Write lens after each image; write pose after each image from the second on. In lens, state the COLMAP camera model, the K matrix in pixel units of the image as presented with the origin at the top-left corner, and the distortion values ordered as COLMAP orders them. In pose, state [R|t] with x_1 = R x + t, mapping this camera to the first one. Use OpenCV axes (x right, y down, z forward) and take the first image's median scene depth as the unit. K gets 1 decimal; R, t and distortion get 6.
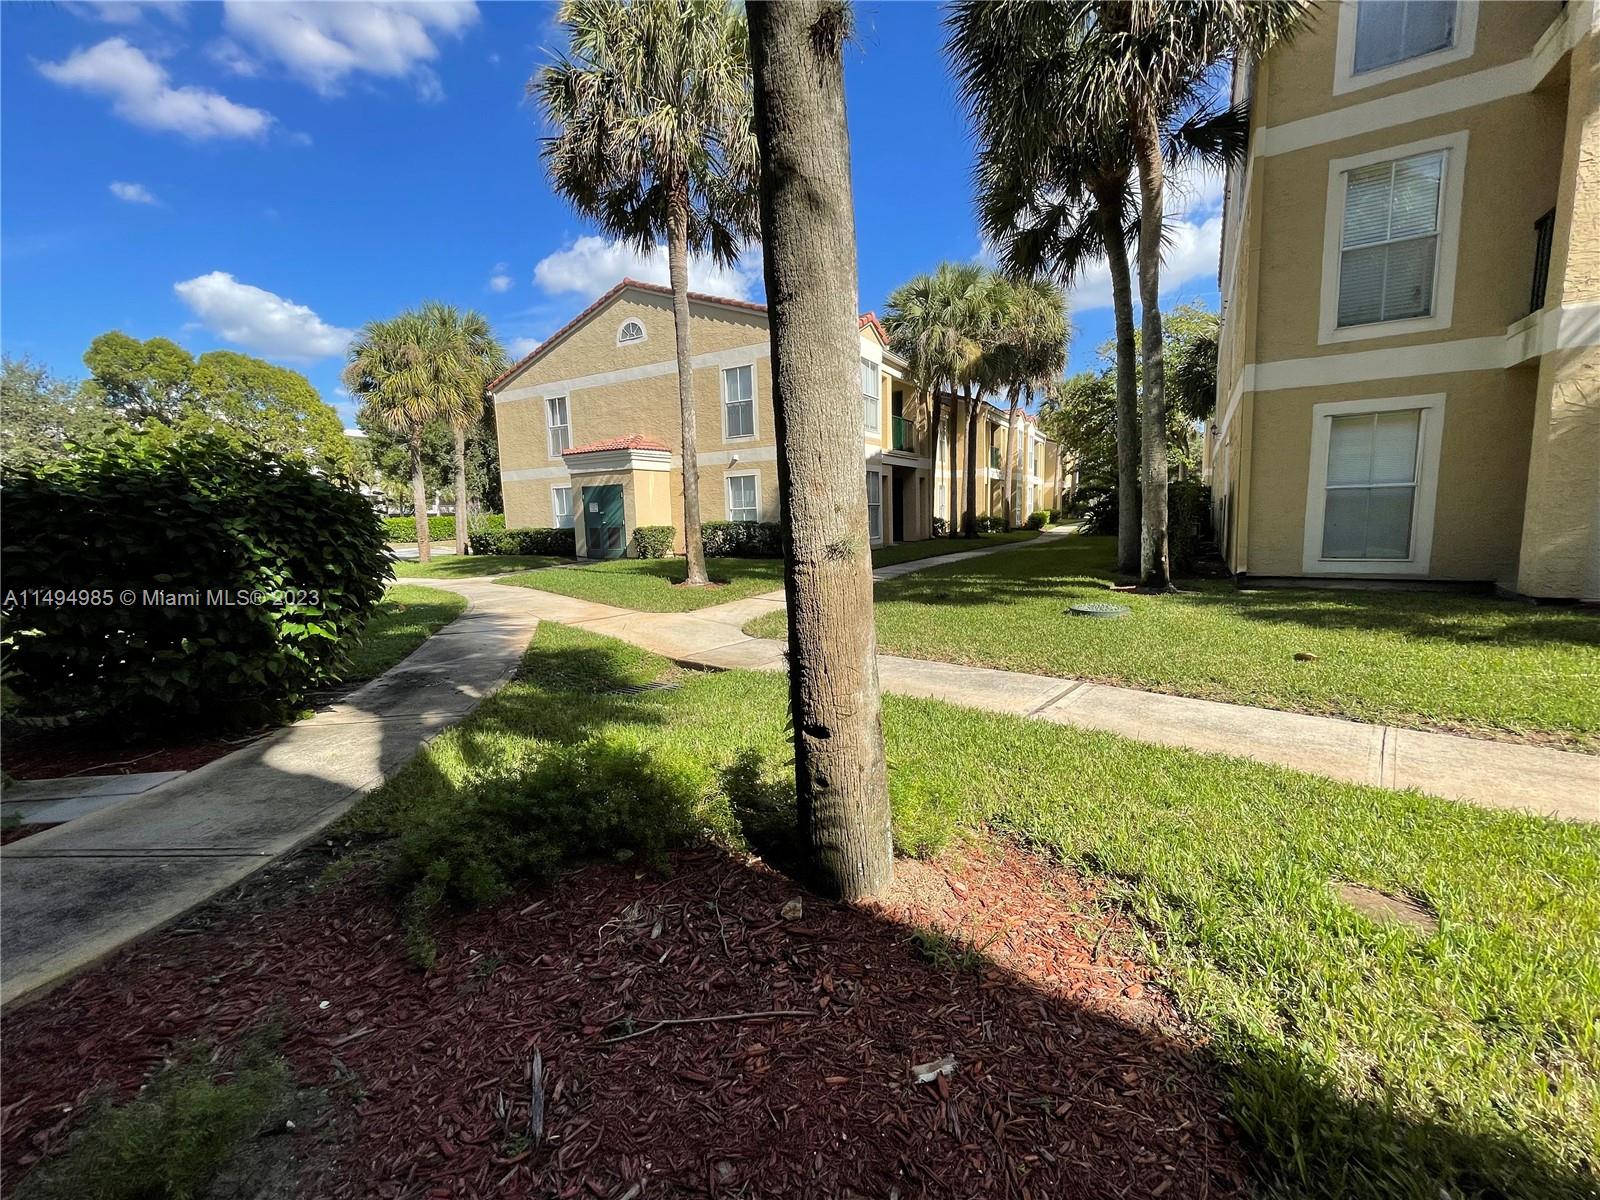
lens RADIAL K [[647.0, 0, 802.1], [0, 647.0, 594.5], [0, 0, 1]] dist [-0.001004, -0.000260]
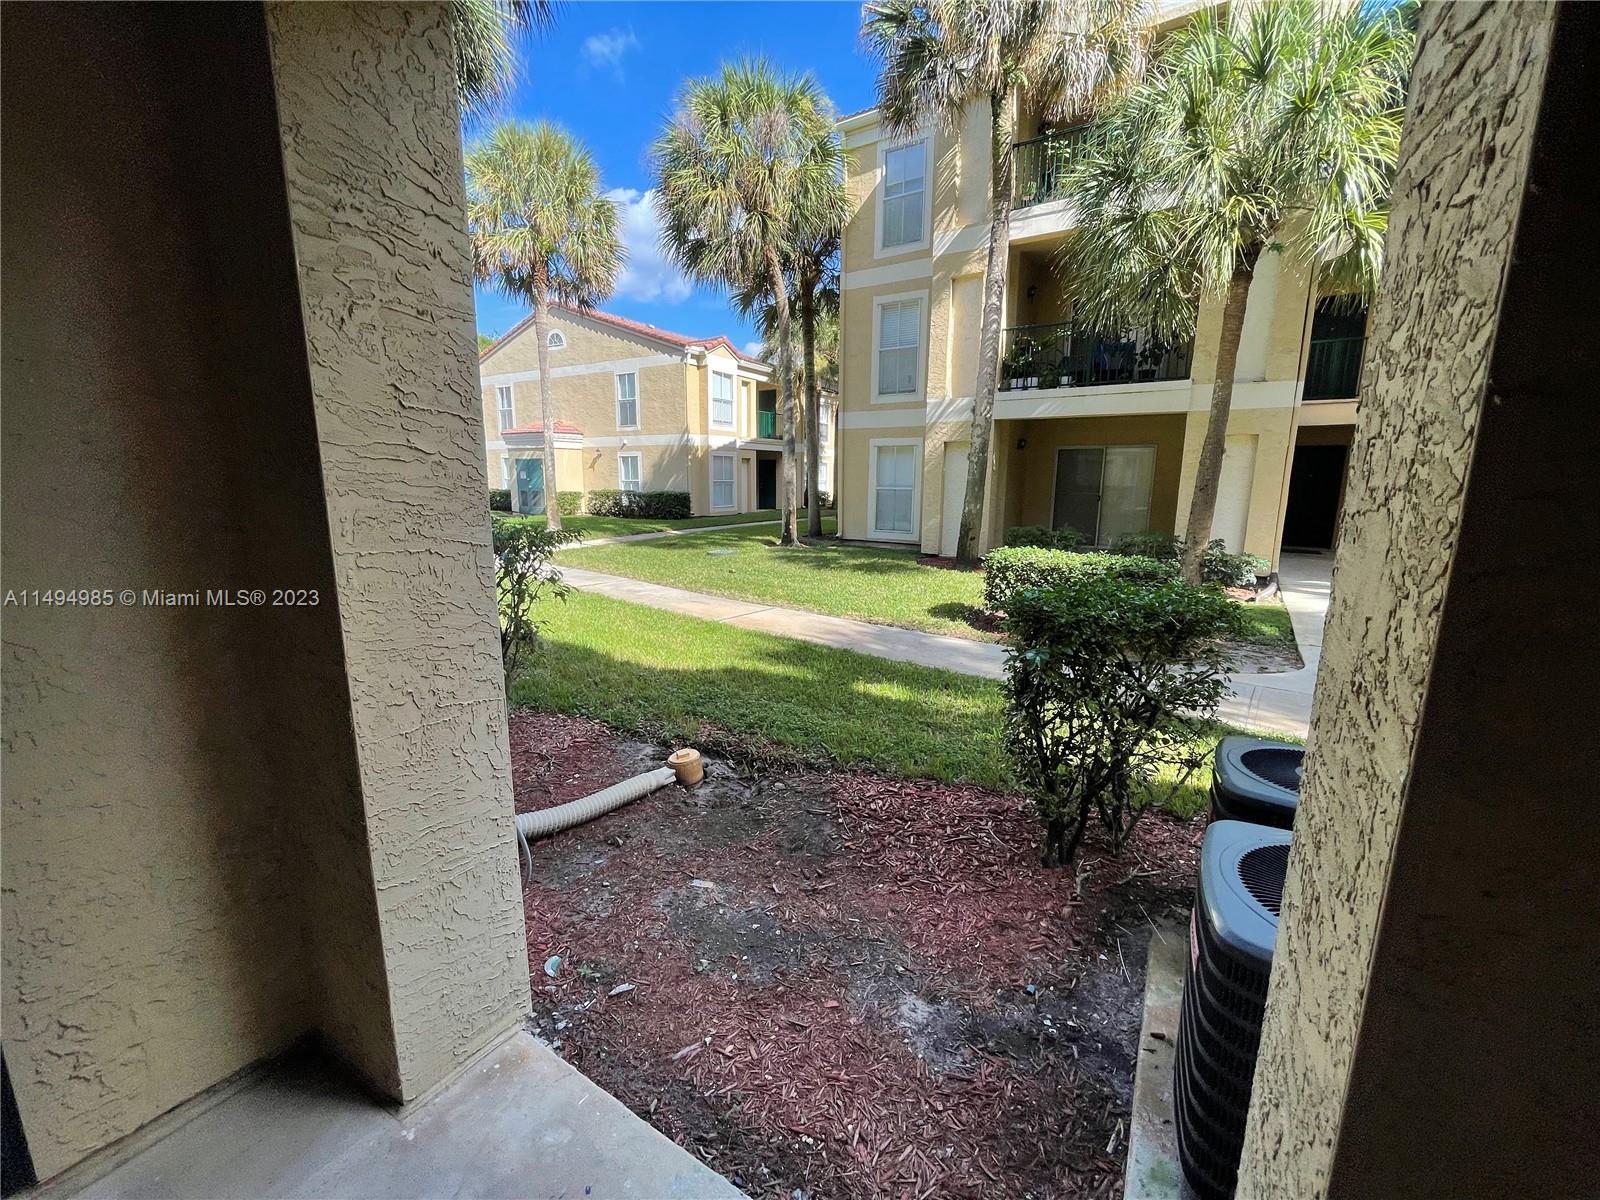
lens RADIAL K [[647.0, 0, 799.8], [0, 647.0, 598.1], [0, 0, 1]] dist [-0.001004, -0.000260]
pose [[0.998685, 0.041339, -0.030319, 0.310497], [-0.039354, 0.997213, 0.063379, 0.011097], [0.032855, -0.062103, 0.997529, -0.338775]]
